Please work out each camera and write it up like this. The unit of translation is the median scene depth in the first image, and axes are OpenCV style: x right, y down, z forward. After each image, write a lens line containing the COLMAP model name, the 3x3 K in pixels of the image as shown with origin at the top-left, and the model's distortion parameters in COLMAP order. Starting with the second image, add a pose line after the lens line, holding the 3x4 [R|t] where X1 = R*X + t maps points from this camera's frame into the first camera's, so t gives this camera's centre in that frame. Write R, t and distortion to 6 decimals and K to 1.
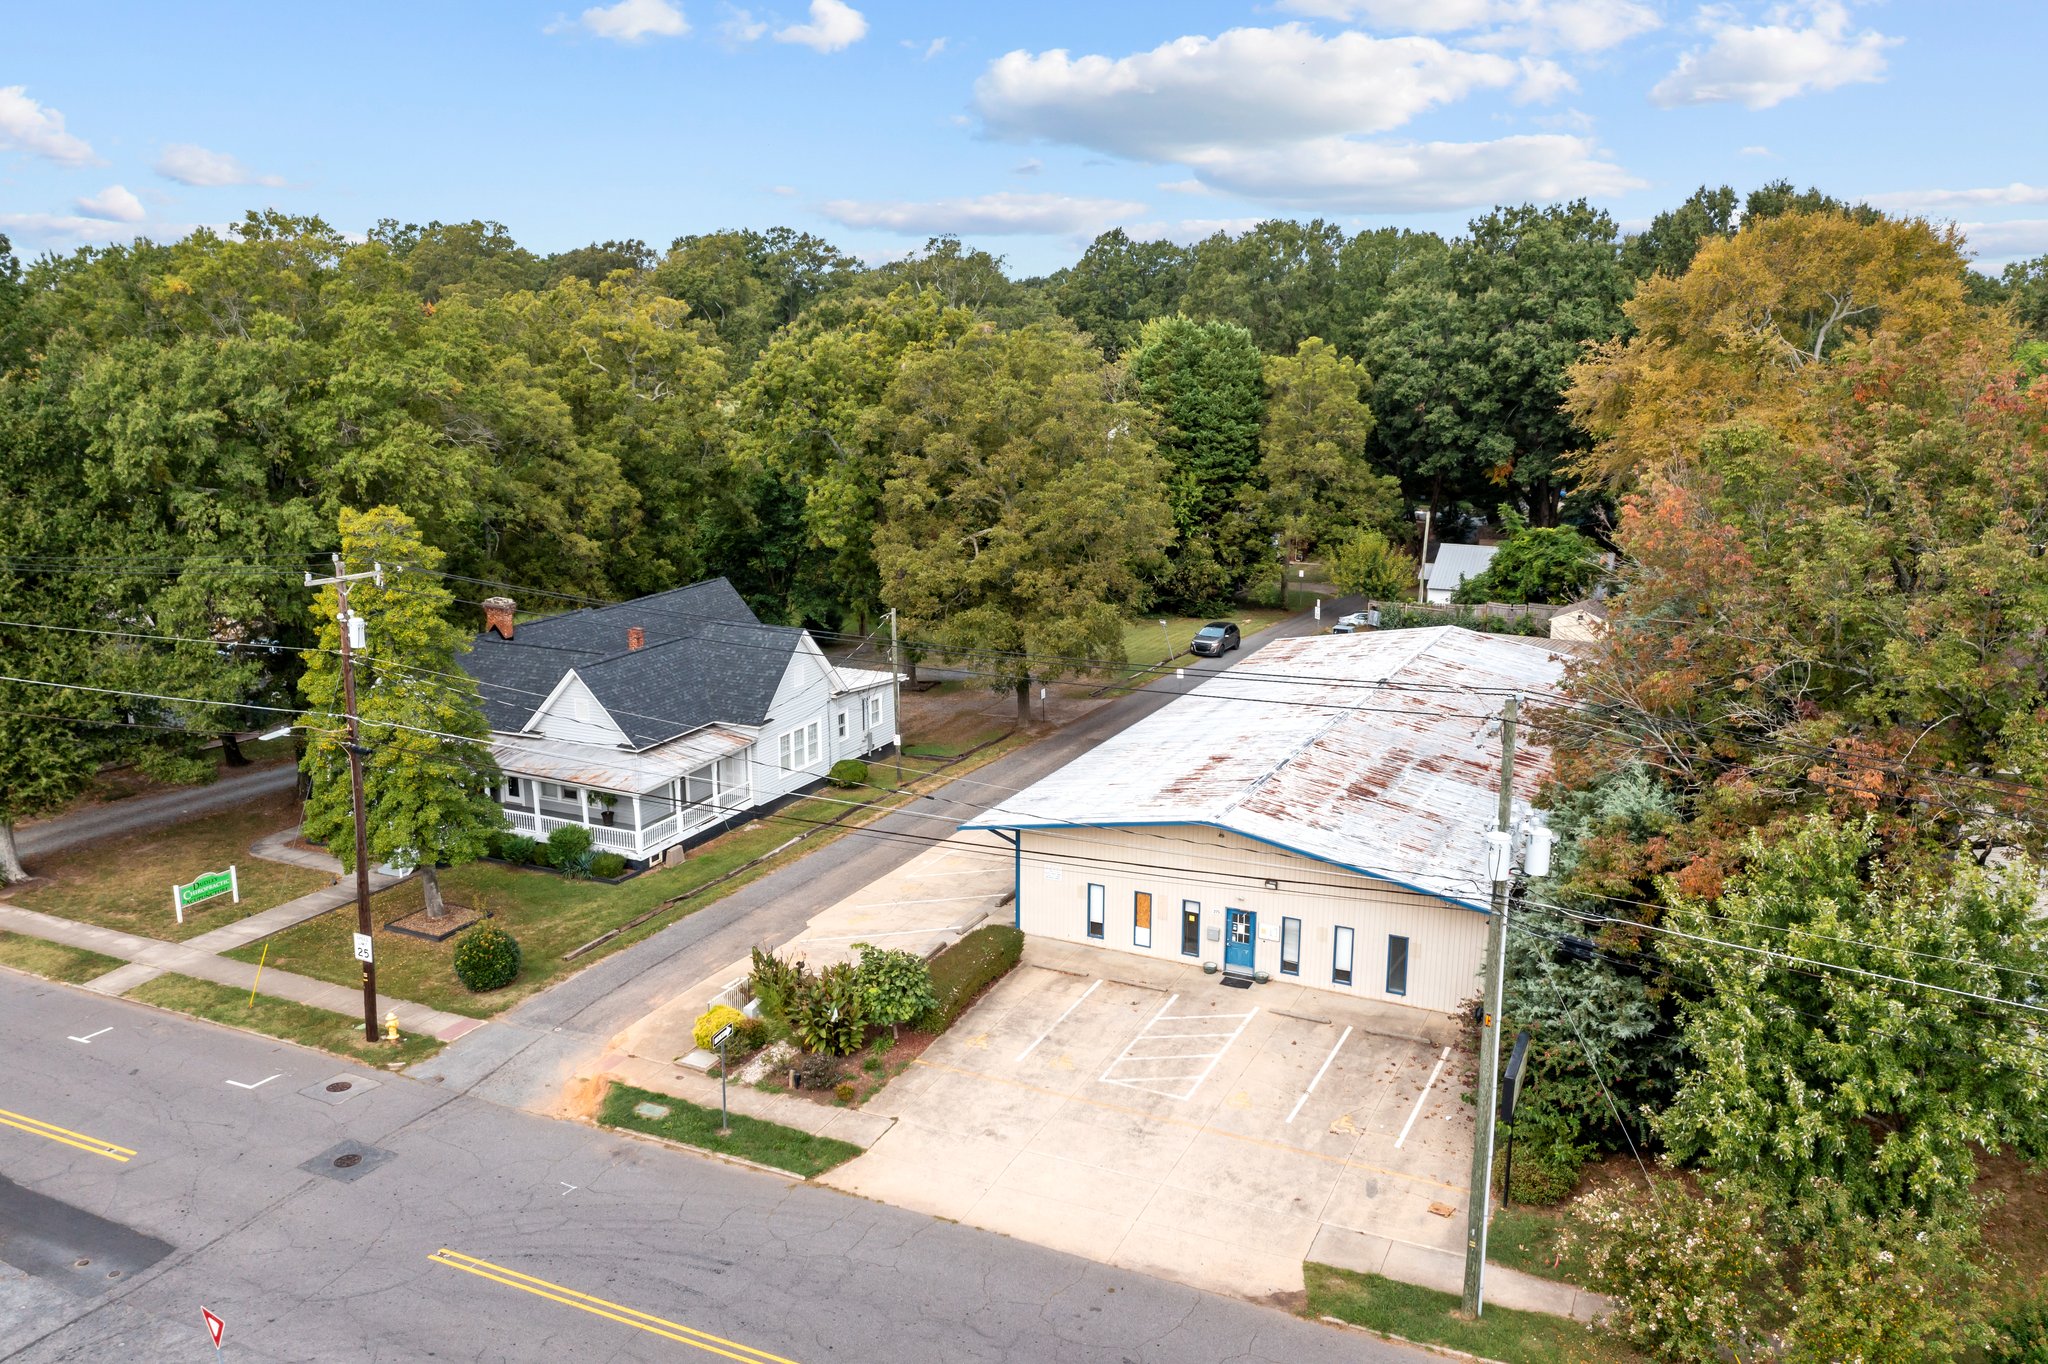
lens RADIAL K [[1629.4, 0, 1018.8], [0, 1629.4, 670.4], [0, 0, 1]] dist [0.000555, 0.009095]
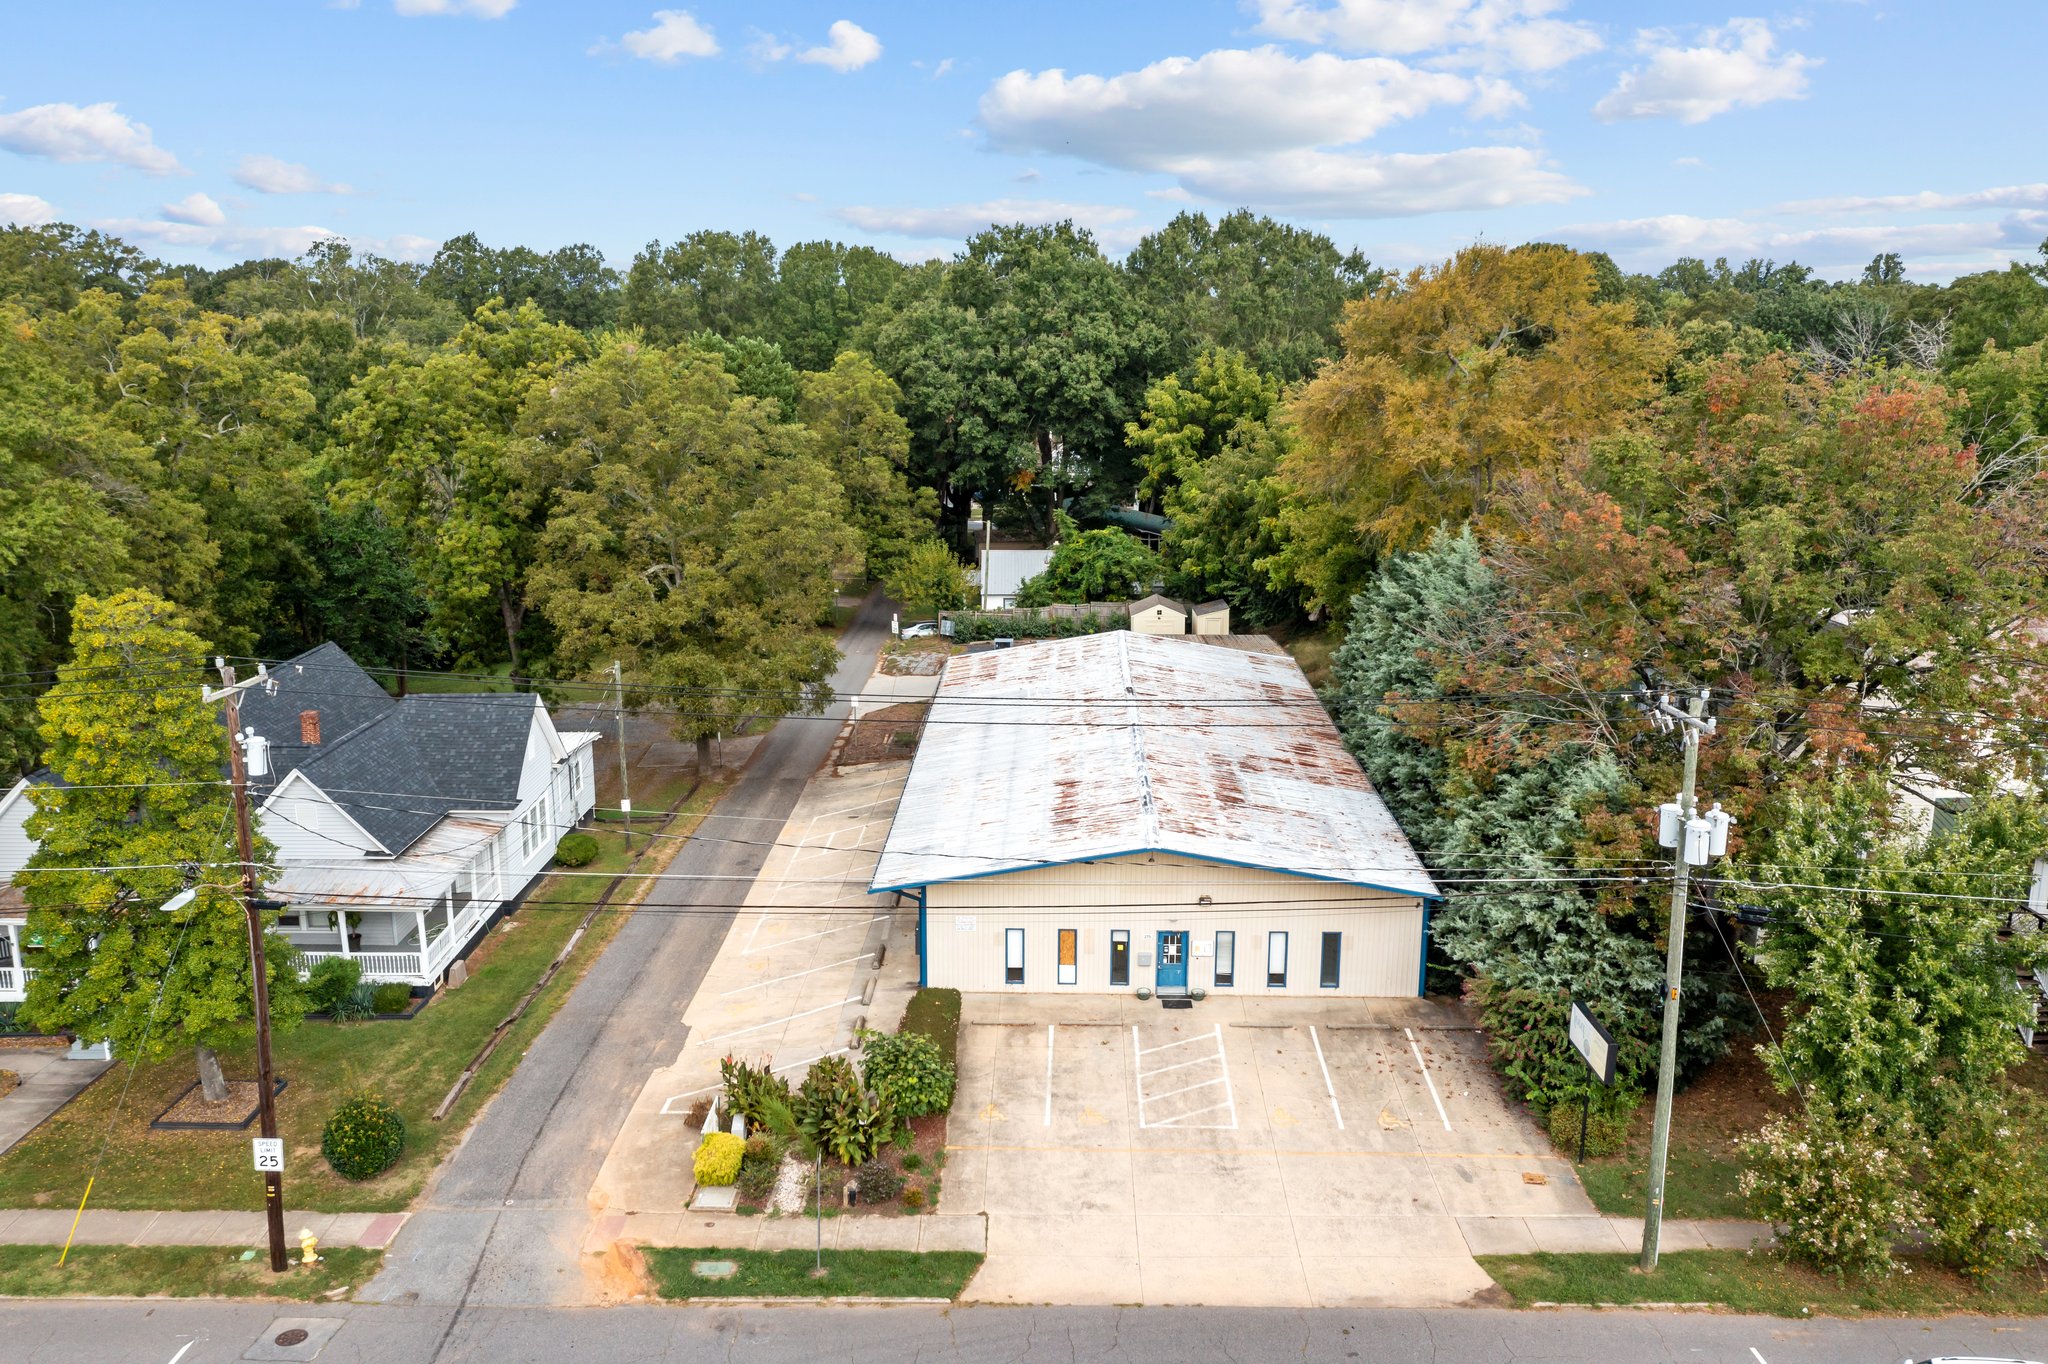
lens RADIAL K [[1629.4, 0, 1018.8], [0, 1629.4, 670.4], [0, 0, 1]] dist [0.000555, 0.009095]
pose [[0.905042, -0.090533, 0.415574, -0.335840], [0.092196, 0.995611, 0.016109, -0.036113], [-0.415208, 0.023734, 0.909417, 0.116910]]
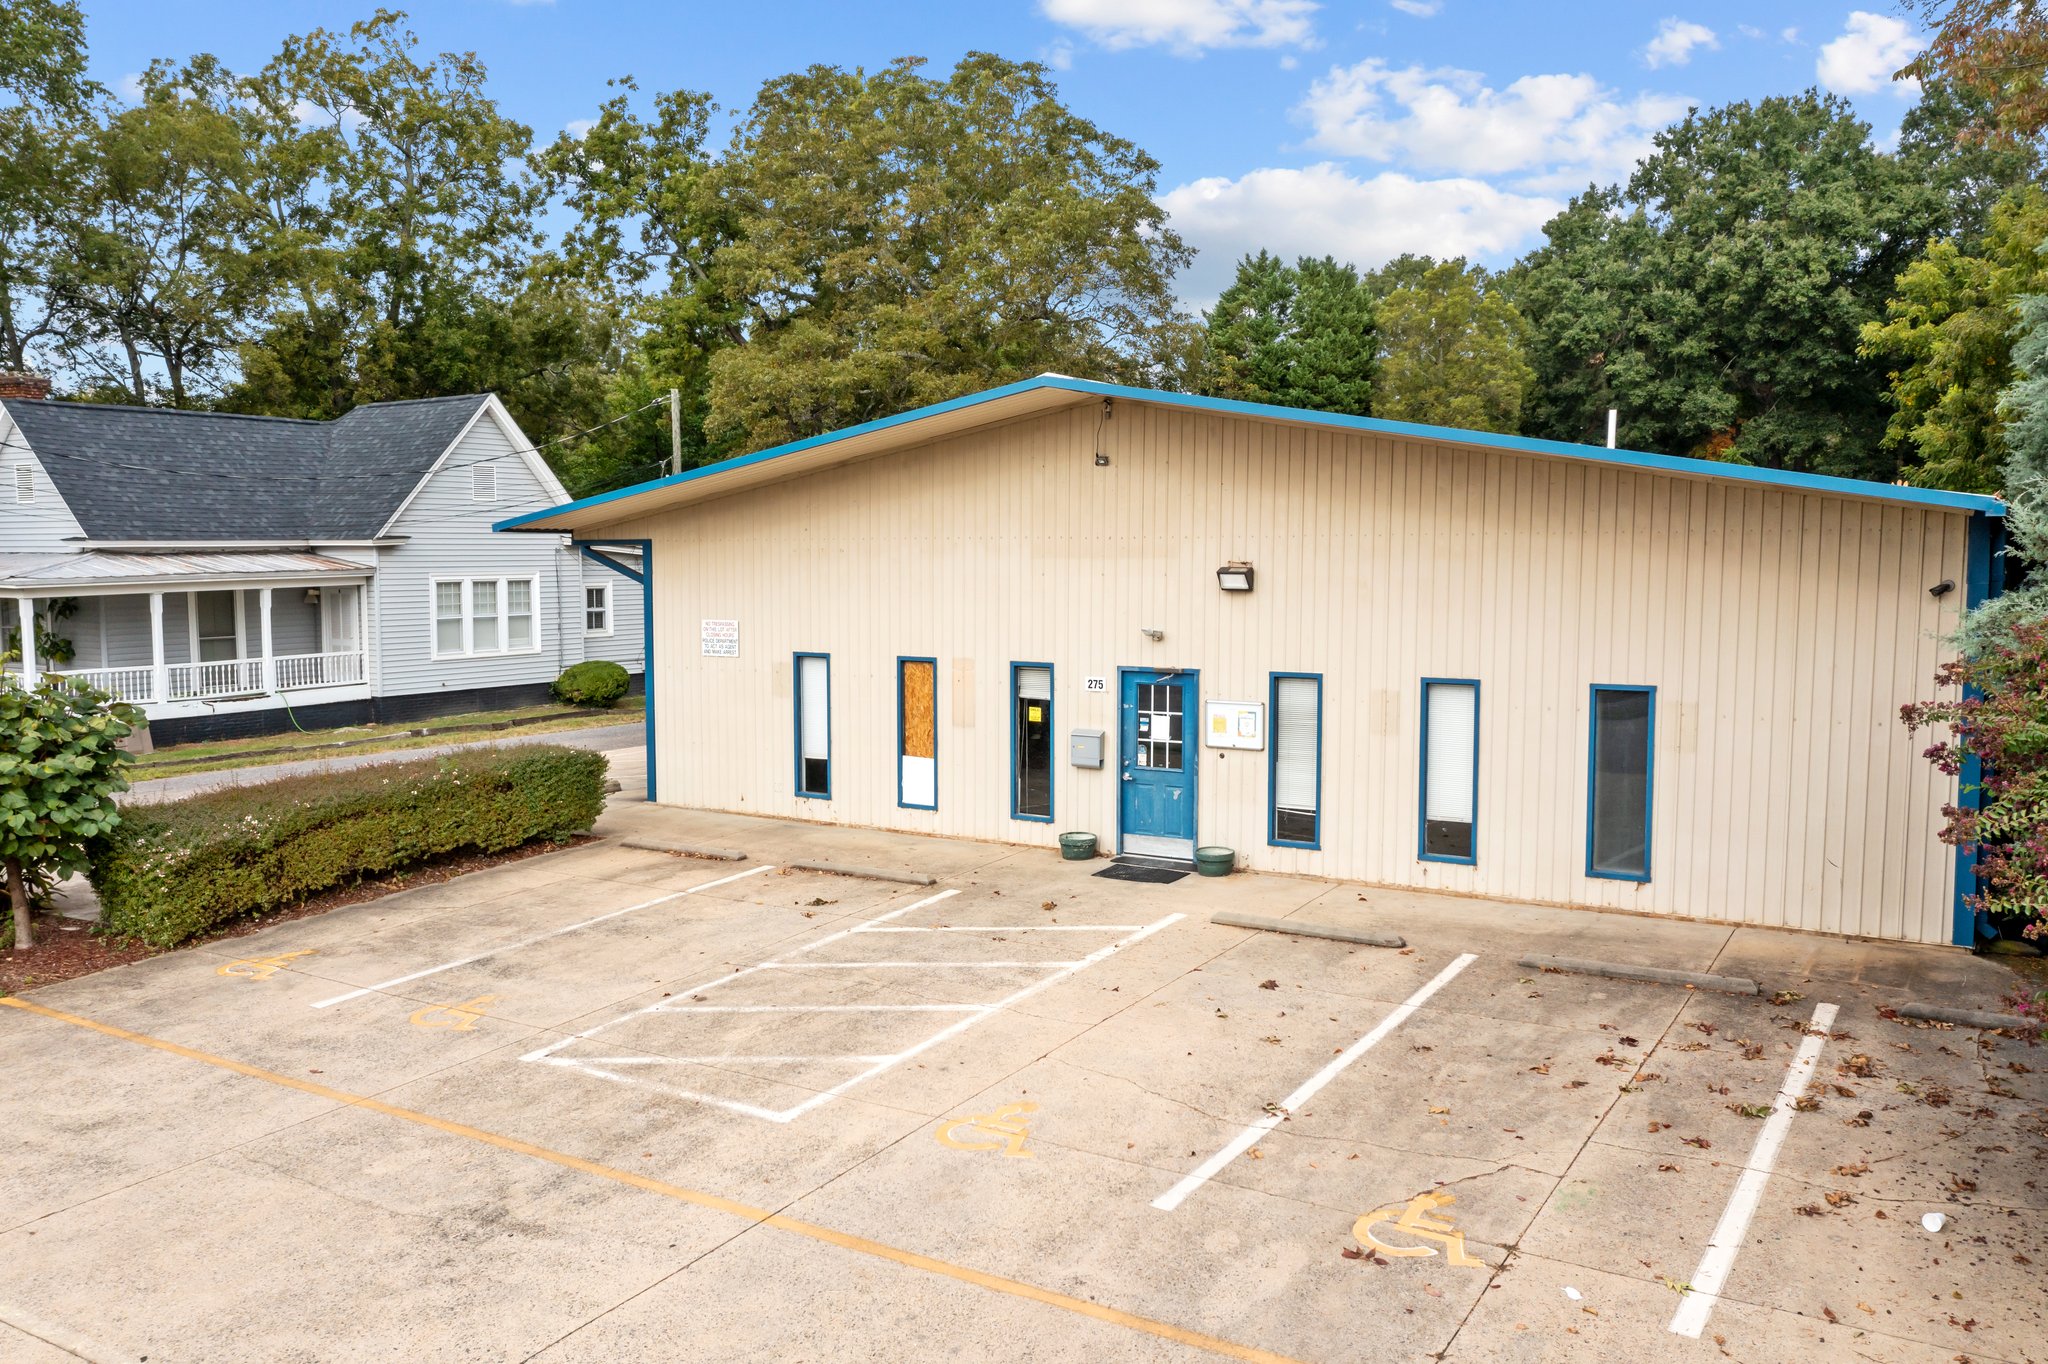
lens RADIAL K [[1624.2, 0, 1017.0], [0, 1624.2, 681.6], [0, 0, 1]] dist [-0.000980, 0.010181]
pose [[0.995095, 0.006802, -0.098687, 0.134126], [-0.020821, 0.989686, -0.141731, 0.190947], [0.096705, 0.143091, 0.984974, 0.617750]]
